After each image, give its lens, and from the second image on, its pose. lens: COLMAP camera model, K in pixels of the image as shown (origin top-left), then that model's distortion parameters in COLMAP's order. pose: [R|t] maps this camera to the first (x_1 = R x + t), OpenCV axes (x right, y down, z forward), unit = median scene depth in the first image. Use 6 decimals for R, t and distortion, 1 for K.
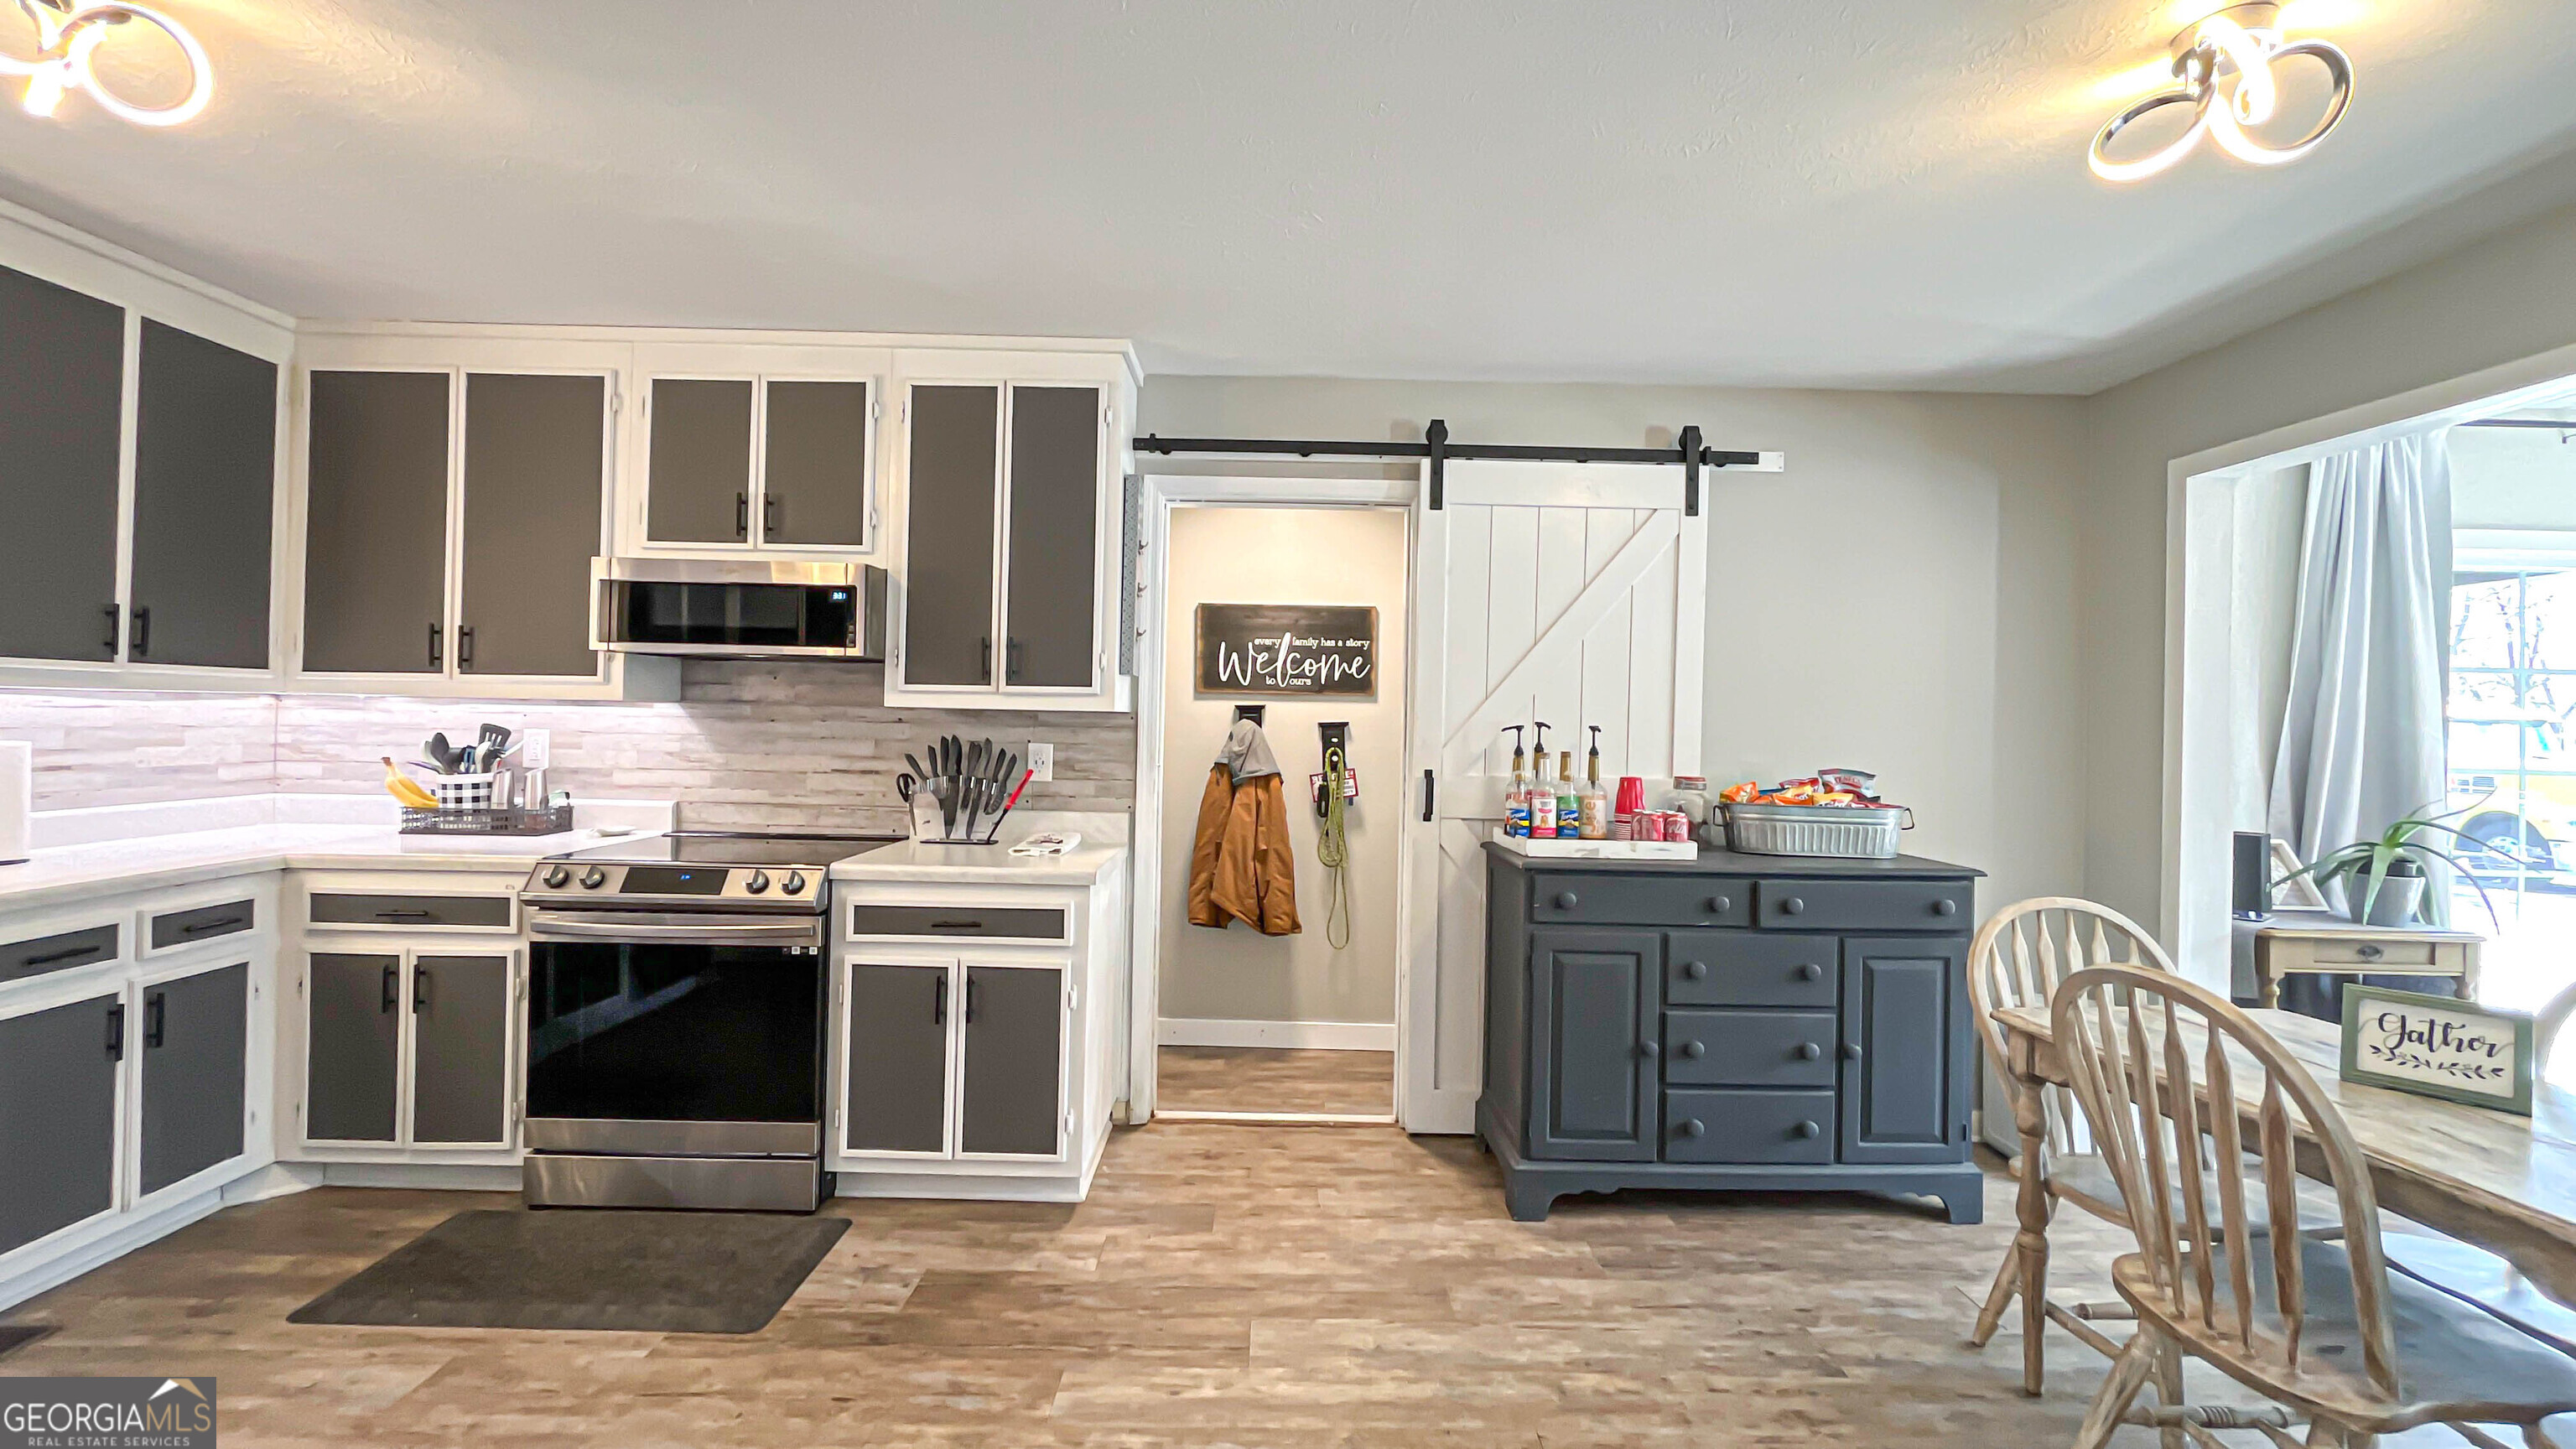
lens RADIAL K [[1046.6, 0, 1282.9], [0, 1046.6, 713.1], [0, 0, 1]] dist [-0.001738, -0.000366]
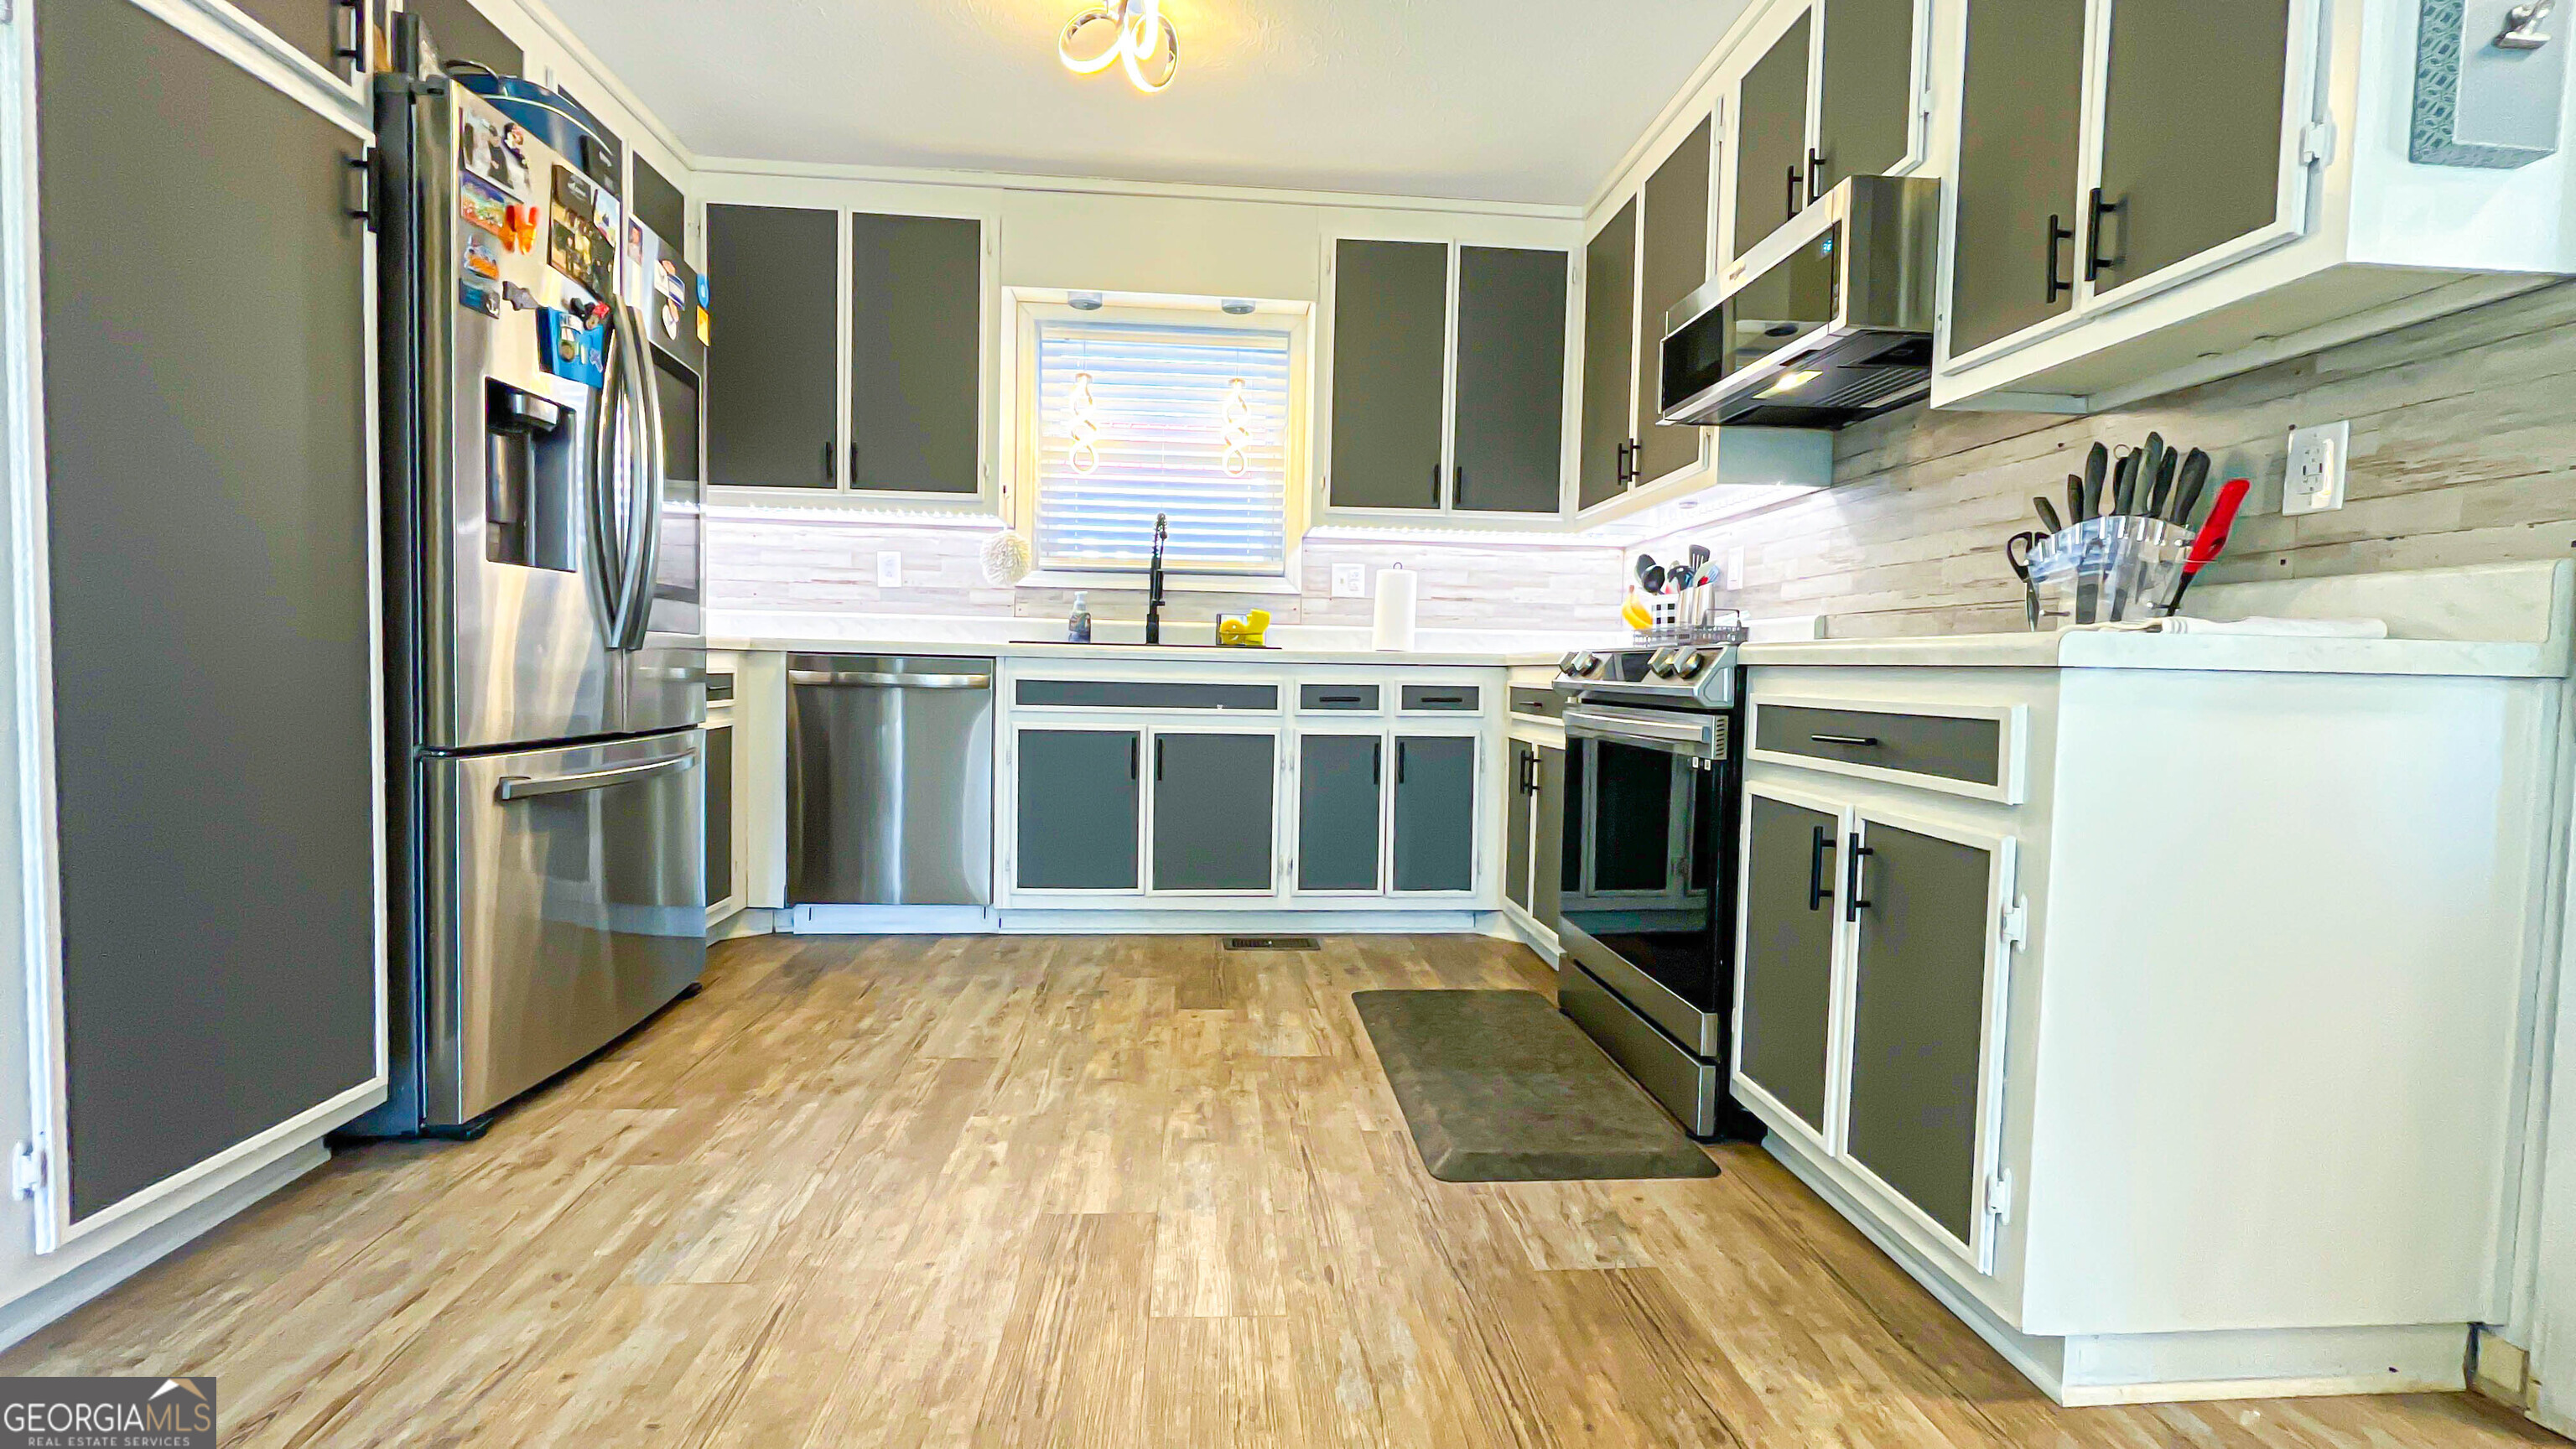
lens RADIAL K [[1046.6, 0, 1282.2], [0, 1046.6, 712.3], [0, 0, 1]] dist [-0.001738, -0.000366]
pose [[0.071695, 0.022612, -0.997170, 0.195457], [-0.012384, 0.999686, 0.021779, 0.159779], [0.997350, 0.010788, 0.071953, 0.591042]]
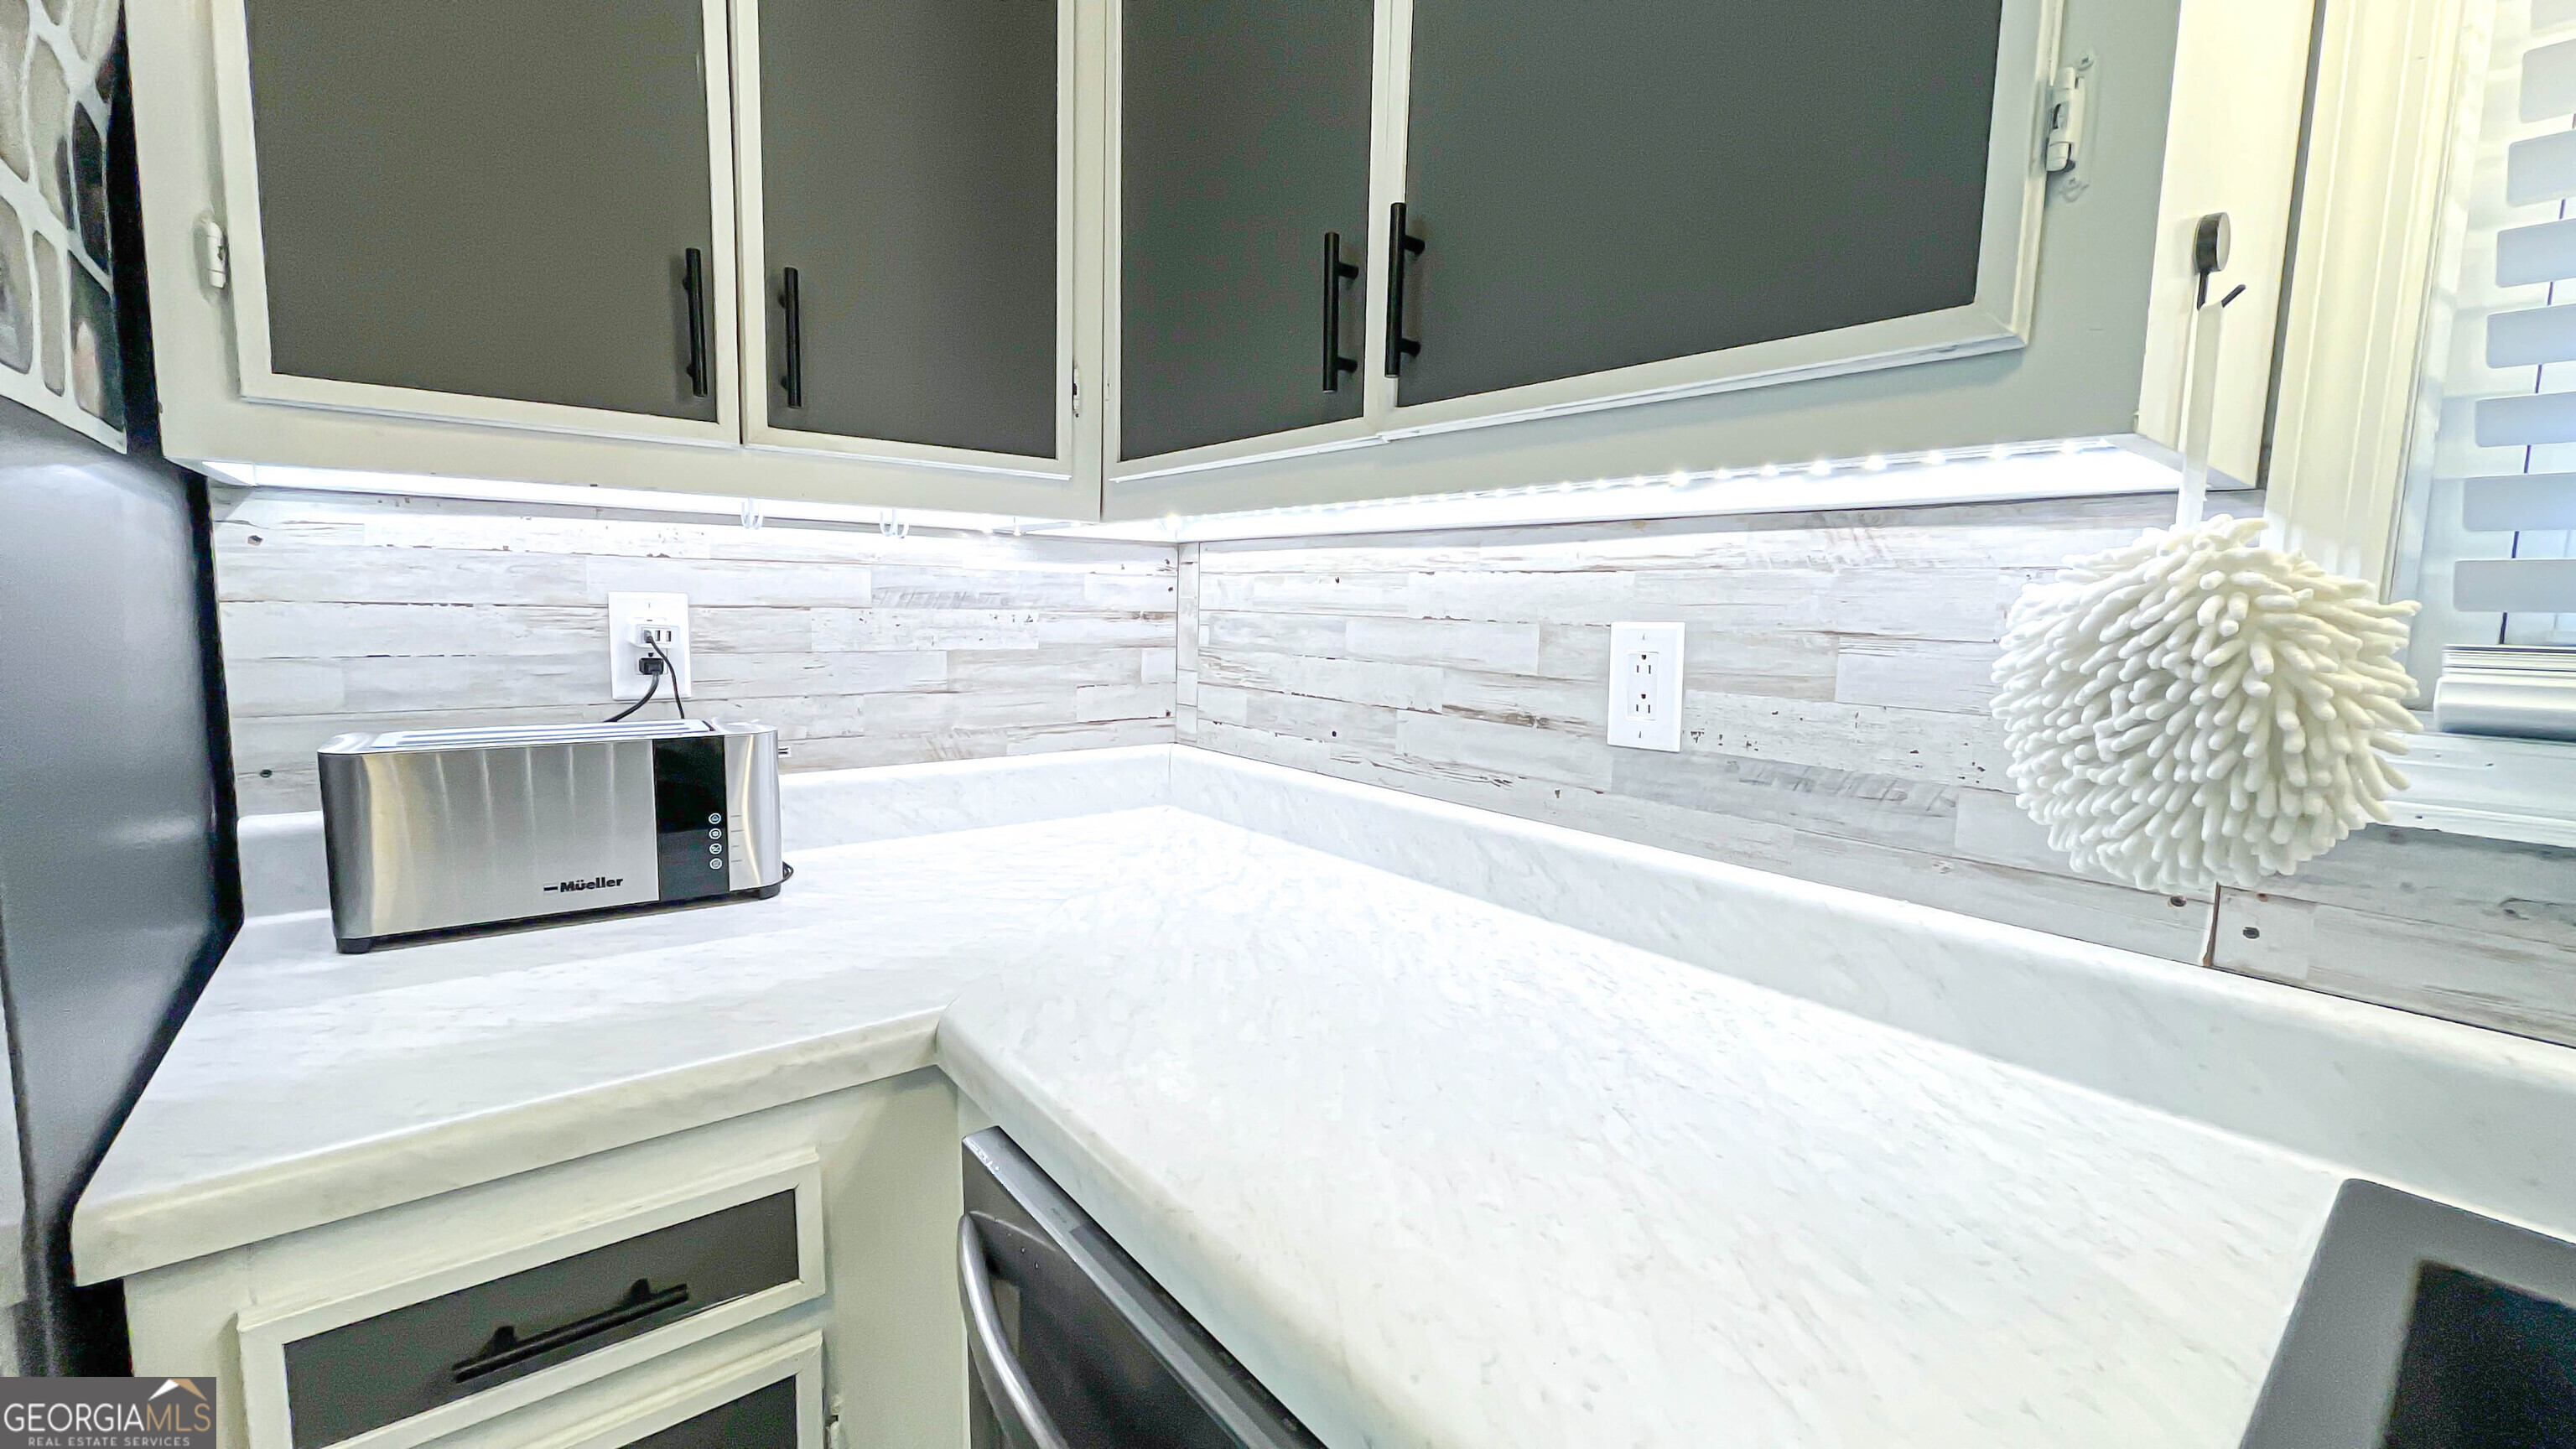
lens RADIAL K [[1046.6, 0, 1292.8], [0, 1046.6, 715.4], [0, 0, 1]] dist [-0.001738, -0.000366]
pose [[-0.783819, 0.030054, -0.620262, -0.755297], [-0.033469, 0.995332, 0.090522, 0.008722], [0.620087, 0.091712, -0.779154, 0.414245]]
